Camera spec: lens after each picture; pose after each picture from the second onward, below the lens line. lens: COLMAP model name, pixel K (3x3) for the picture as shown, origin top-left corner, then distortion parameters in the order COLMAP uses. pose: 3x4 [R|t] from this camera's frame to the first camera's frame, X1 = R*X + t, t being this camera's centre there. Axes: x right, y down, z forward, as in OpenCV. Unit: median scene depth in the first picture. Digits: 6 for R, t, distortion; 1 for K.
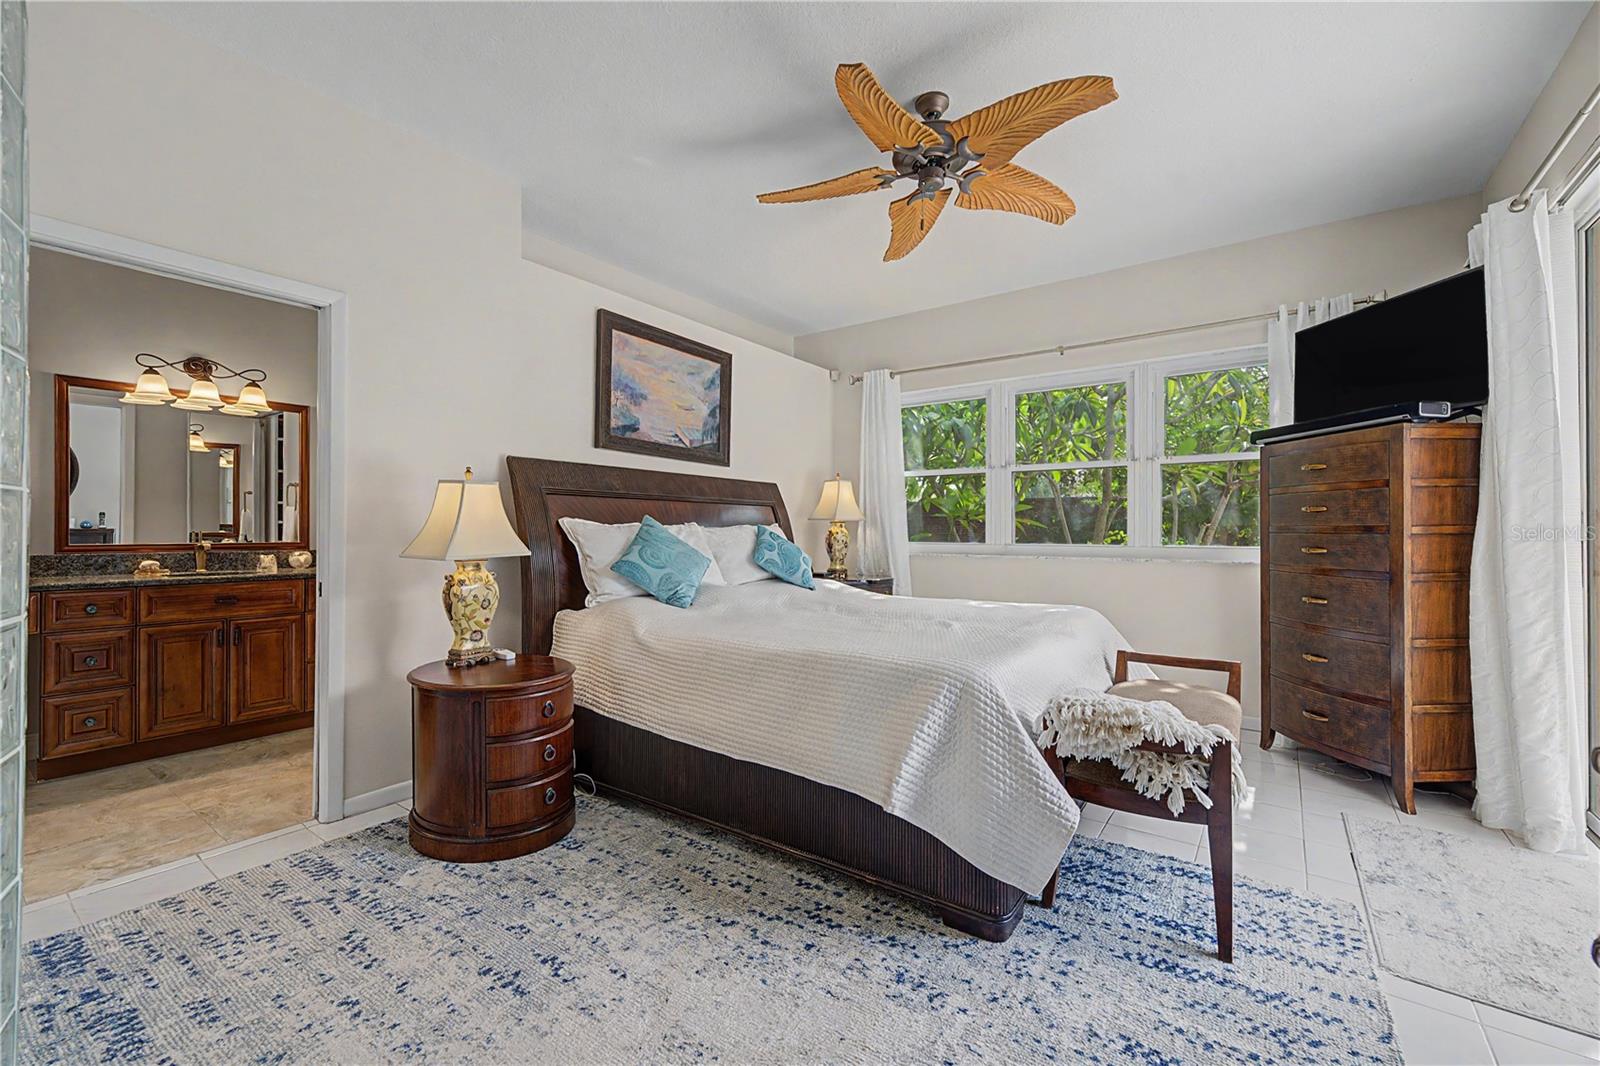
lens RADIAL K [[658.8, 0, 800.0], [0, 658.8, 526.2], [0, 0, 1]] dist [-0.001494, -0.000174]
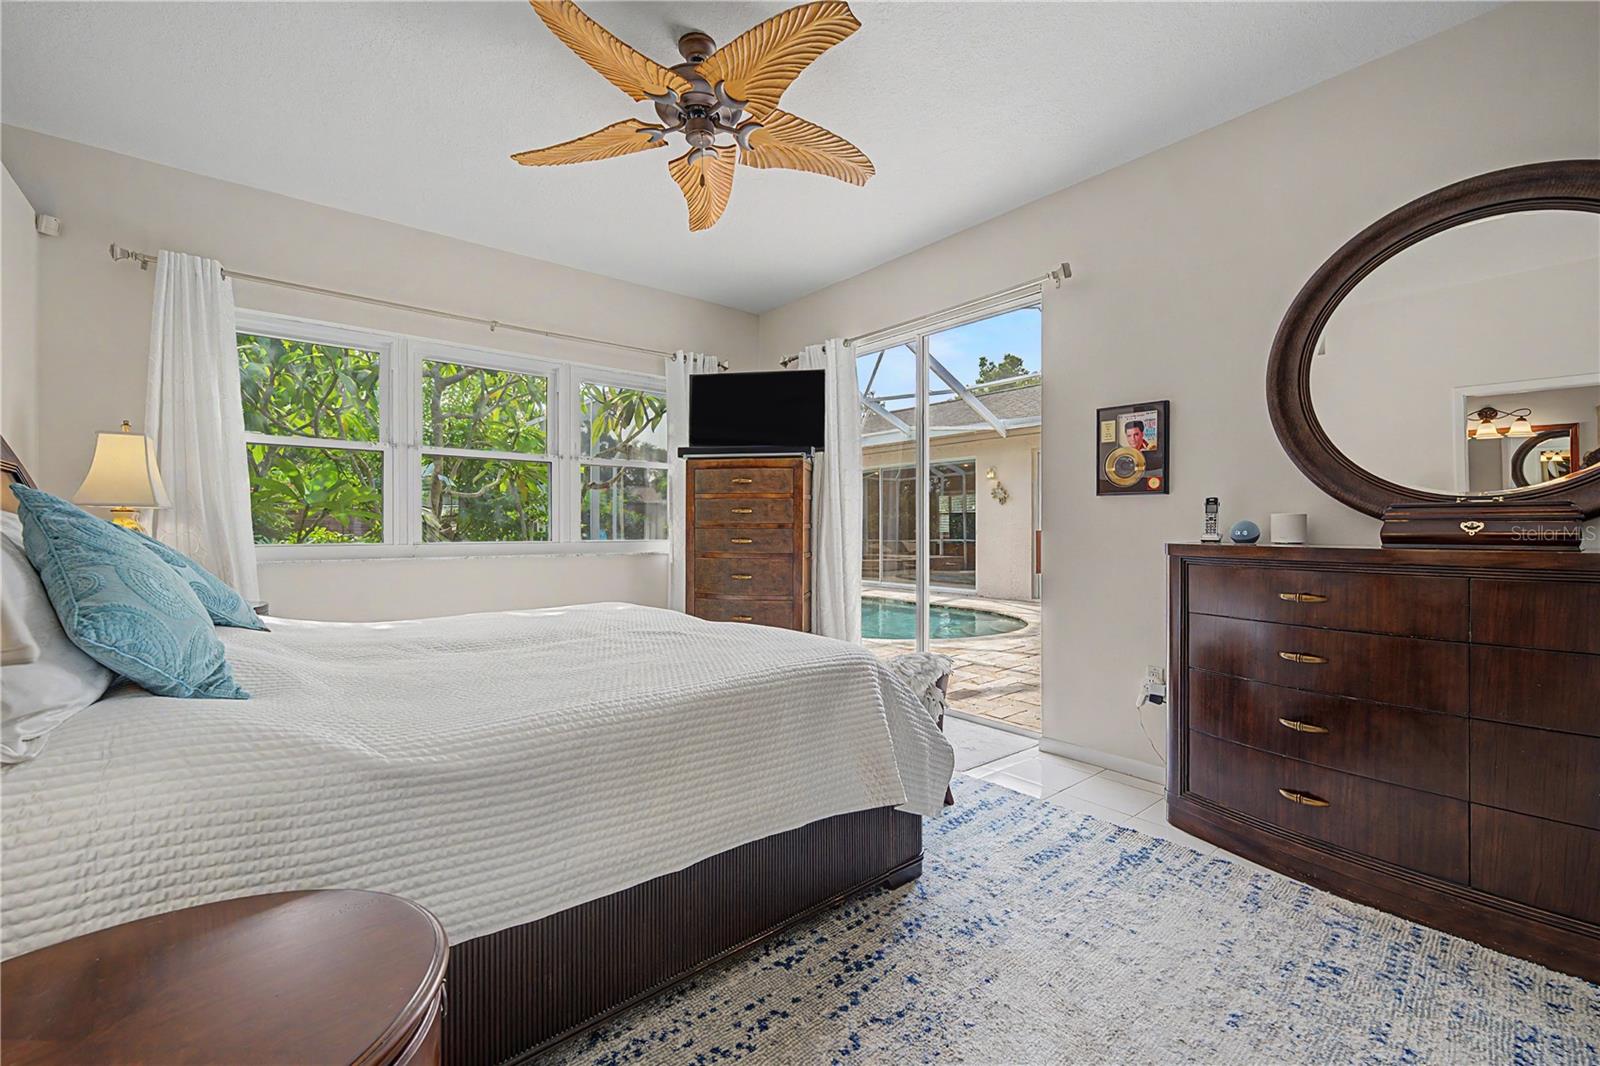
lens RADIAL K [[674.2, 0, 766.4], [0, 674.2, 529.5], [0, 0, 1]] dist [0.000088, 0.000004]
pose [[0.255111, -0.003054, 0.966907, -0.625405], [-0.006930, 0.999964, 0.004987, 0.005709], [-0.966887, -0.007973, 0.255080, 0.639021]]
